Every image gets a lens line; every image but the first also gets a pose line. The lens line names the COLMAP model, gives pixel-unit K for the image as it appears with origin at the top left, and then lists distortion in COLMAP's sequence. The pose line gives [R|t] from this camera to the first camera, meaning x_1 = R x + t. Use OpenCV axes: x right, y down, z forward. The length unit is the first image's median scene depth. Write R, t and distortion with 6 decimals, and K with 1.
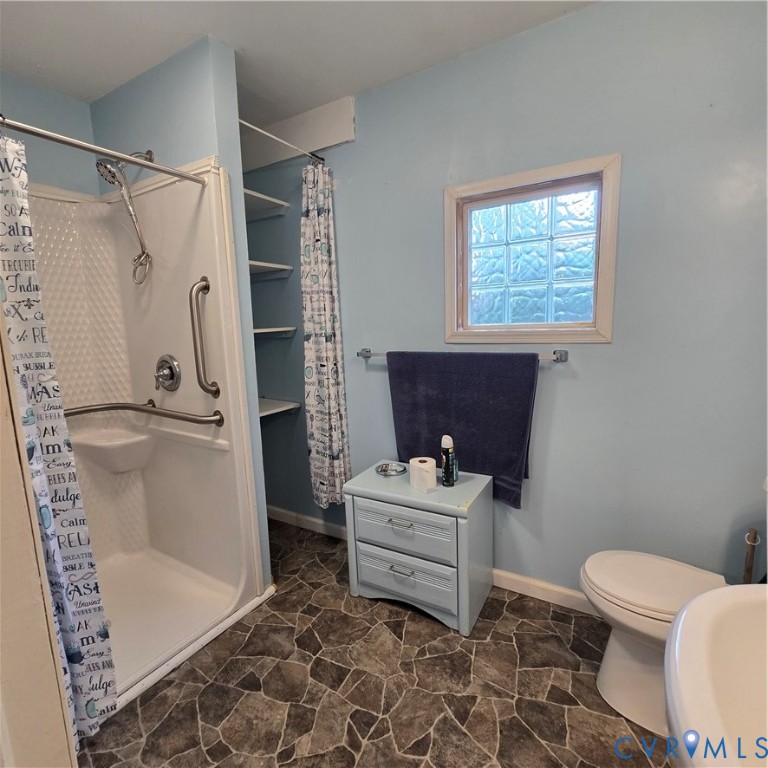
lens RADIAL K [[422.5, 0, 386.0], [0, 422.5, 385.1], [0, 0, 1]] dist [0.006352, -0.003453]
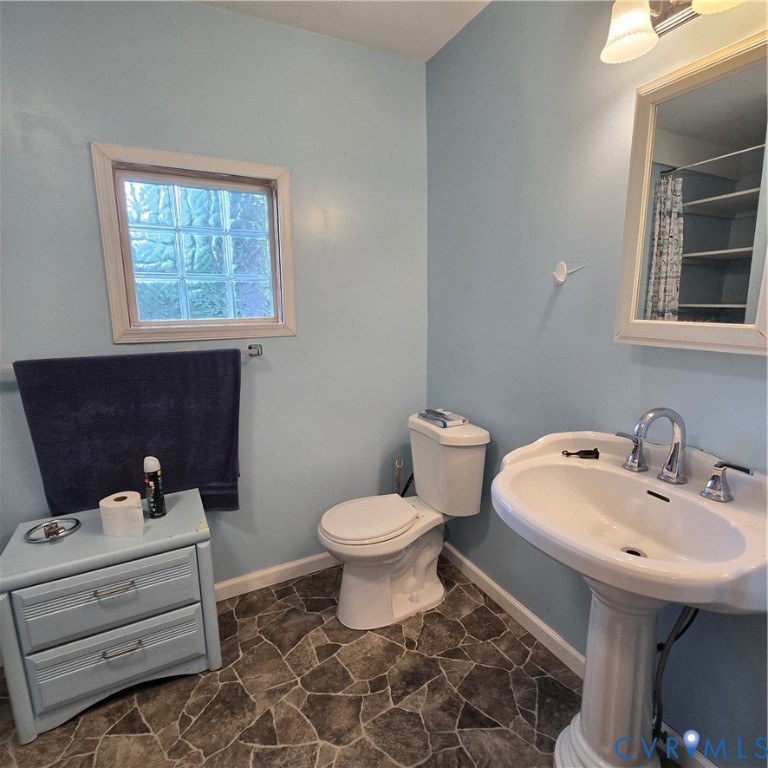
lens RADIAL K [[422.5, 0, 382.5], [0, 422.5, 381.7], [0, 0, 1]] dist [0.006352, -0.003453]
pose [[0.531889, -0.129322, 0.836881, -0.292268], [0.124738, 0.989455, 0.073621, -0.028809], [-0.837577, 0.065233, 0.542411, 0.181506]]
